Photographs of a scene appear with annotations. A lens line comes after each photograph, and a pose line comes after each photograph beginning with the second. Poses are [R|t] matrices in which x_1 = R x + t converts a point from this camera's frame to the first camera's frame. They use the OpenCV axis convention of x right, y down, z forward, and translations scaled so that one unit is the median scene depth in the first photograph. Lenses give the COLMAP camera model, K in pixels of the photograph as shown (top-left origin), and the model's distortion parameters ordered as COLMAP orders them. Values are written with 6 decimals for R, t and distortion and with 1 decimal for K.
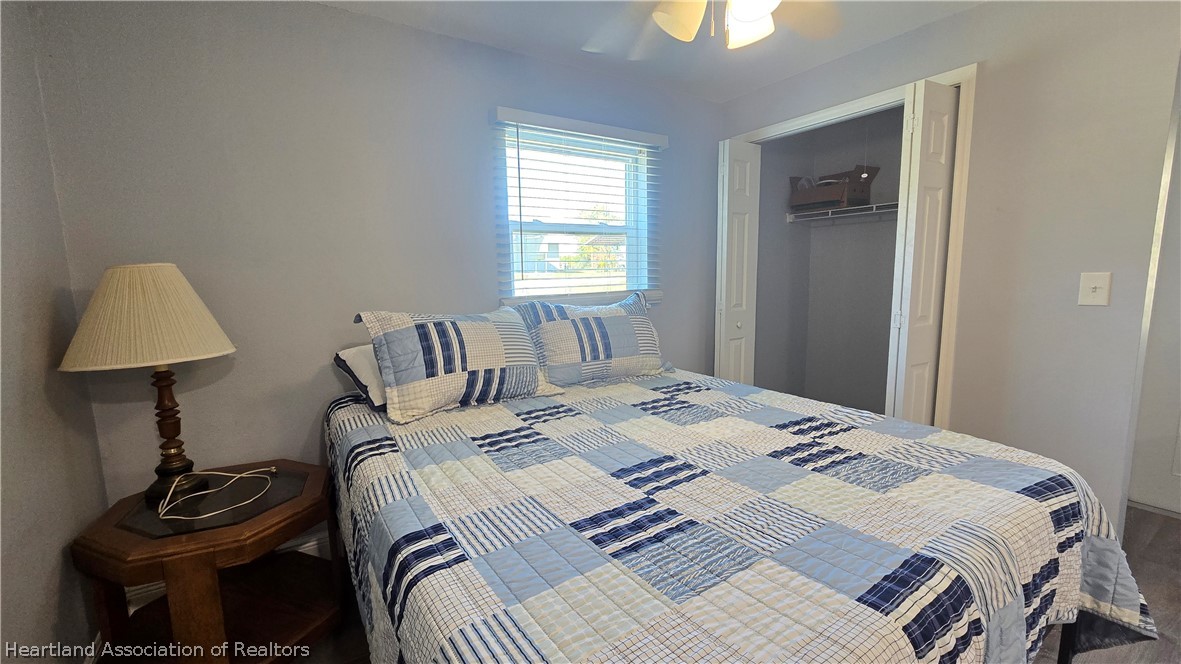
lens RADIAL K [[484.6, 0, 589.0], [0, 484.6, 334.4], [0, 0, 1]] dist [-0.006788, 0.002125]
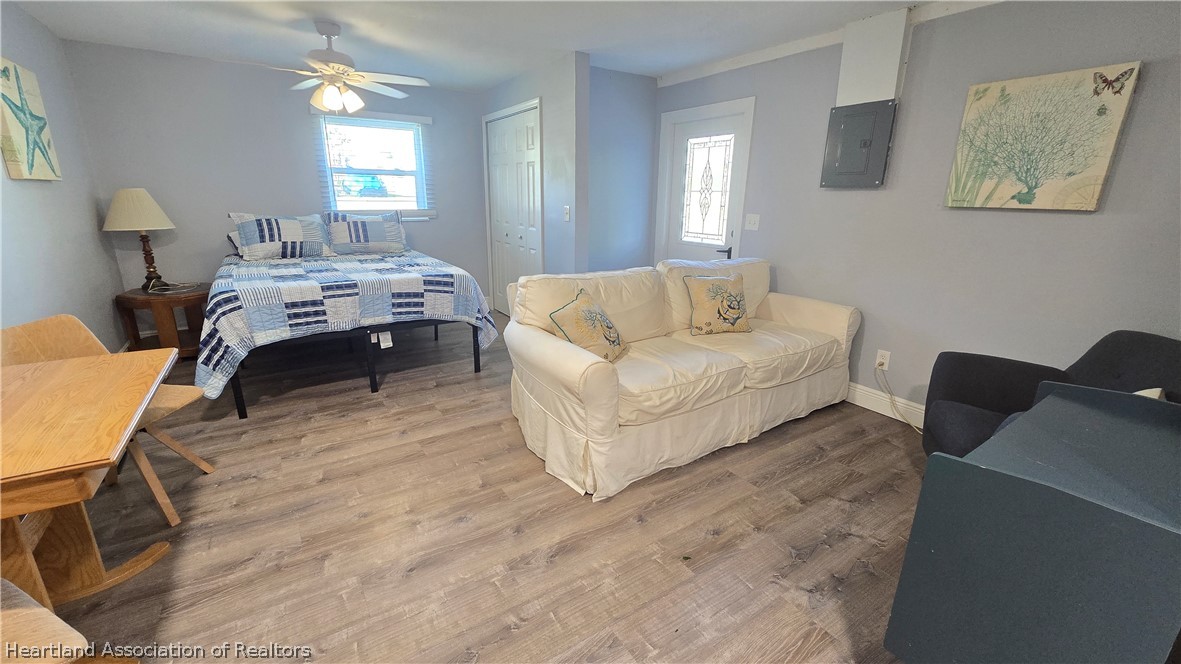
lens RADIAL K [[484.6, 0, 590.8], [0, 484.6, 333.9], [0, 0, 1]] dist [-0.006788, 0.002125]
pose [[0.999495, 0.031024, 0.006911, 1.180373], [-0.031693, 0.989296, 0.142437, 0.135865], [-0.002418, -0.142584, 0.989780, -1.281006]]
